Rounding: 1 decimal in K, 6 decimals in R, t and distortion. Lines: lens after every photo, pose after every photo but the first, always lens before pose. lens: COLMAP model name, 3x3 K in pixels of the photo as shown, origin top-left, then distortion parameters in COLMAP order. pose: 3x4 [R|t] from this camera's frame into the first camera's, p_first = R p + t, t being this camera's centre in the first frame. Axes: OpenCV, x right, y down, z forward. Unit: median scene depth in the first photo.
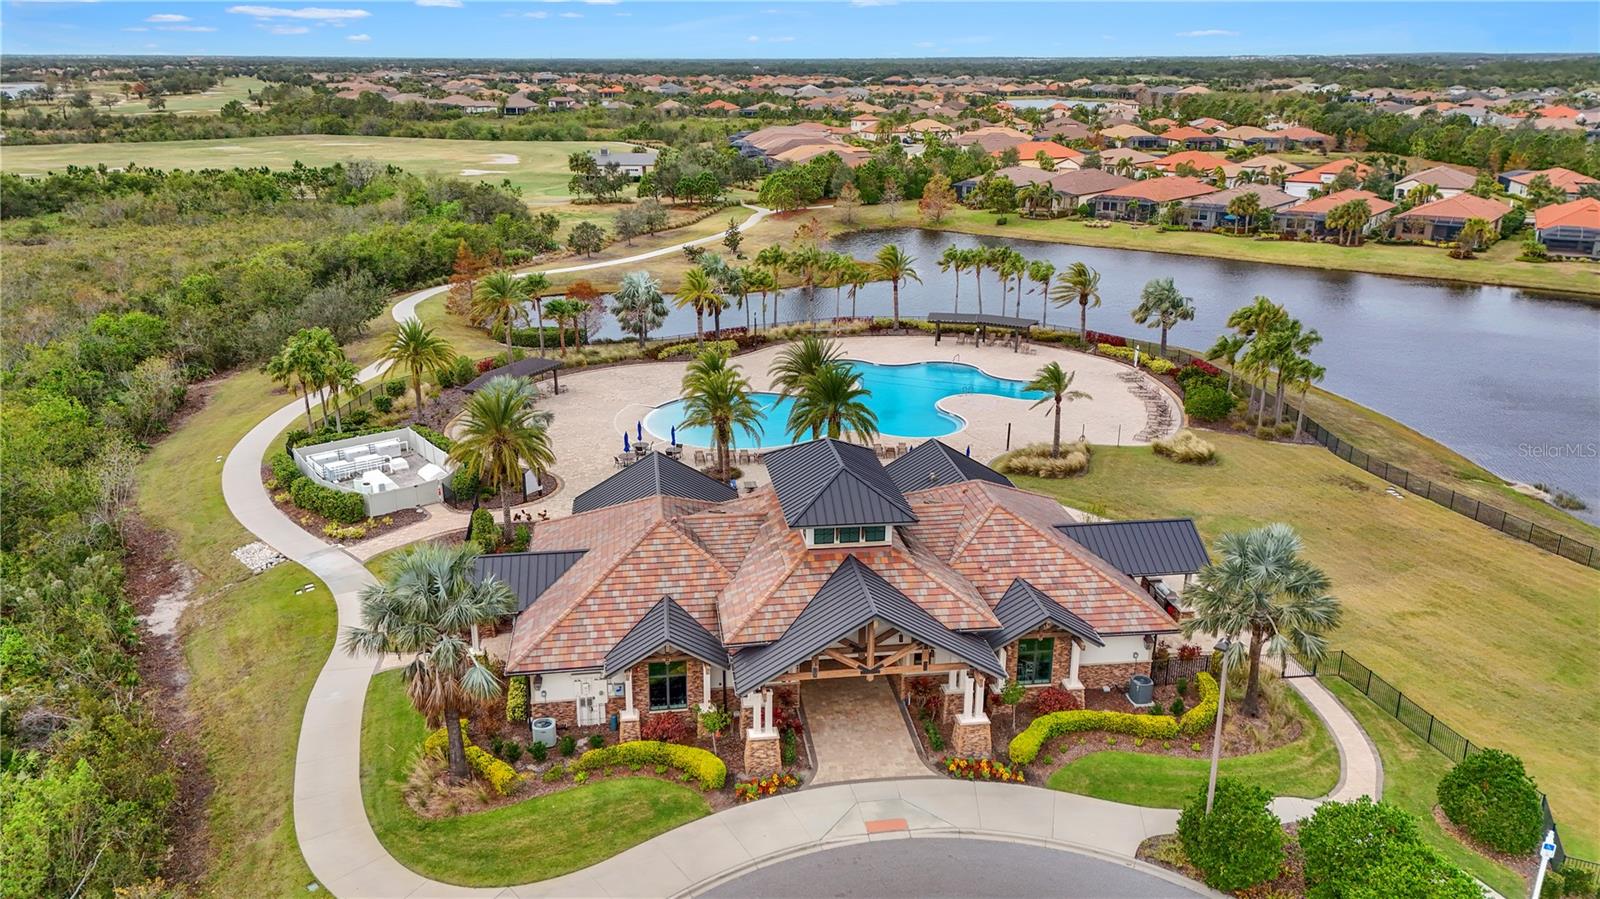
lens RADIAL K [[1152.9, 0, 784.3], [0, 1152.9, 414.9], [0, 0, 1]] dist [0.069374, -0.067879]
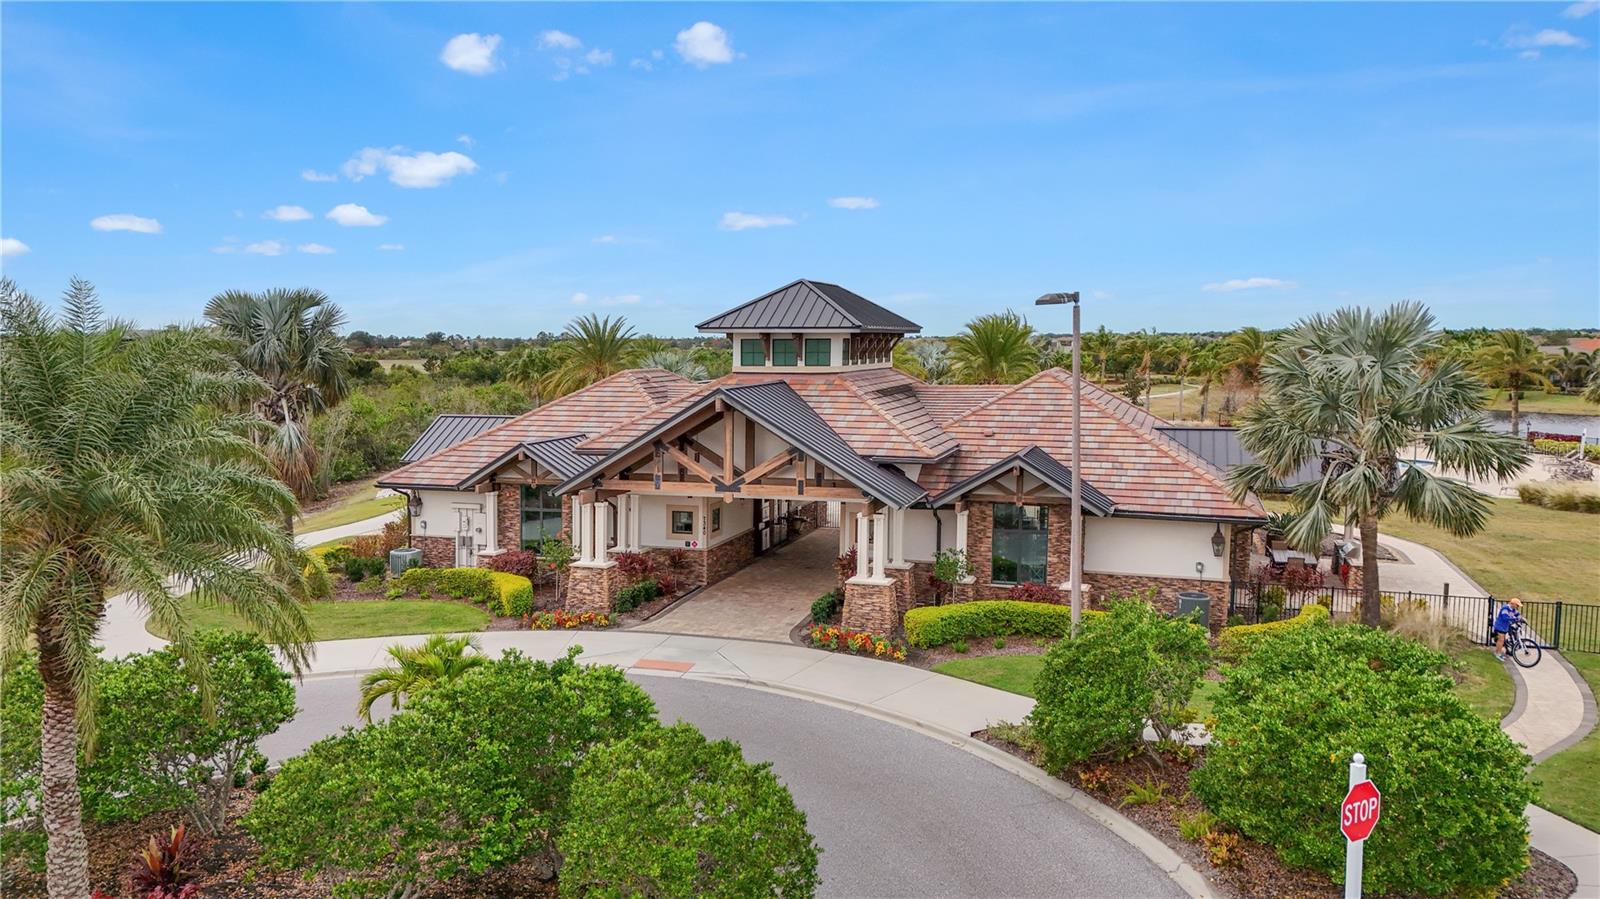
lens RADIAL K [[1158.7, 0, 807.9], [0, 1158.7, 409.2], [0, 0, 1]] dist [0.223219, -0.447704]
pose [[0.901692, 0.019752, -0.431927, 0.245428], [-0.117670, 0.972461, -0.201178, 0.177226], [0.416059, 0.232226, 0.879185, 0.204004]]
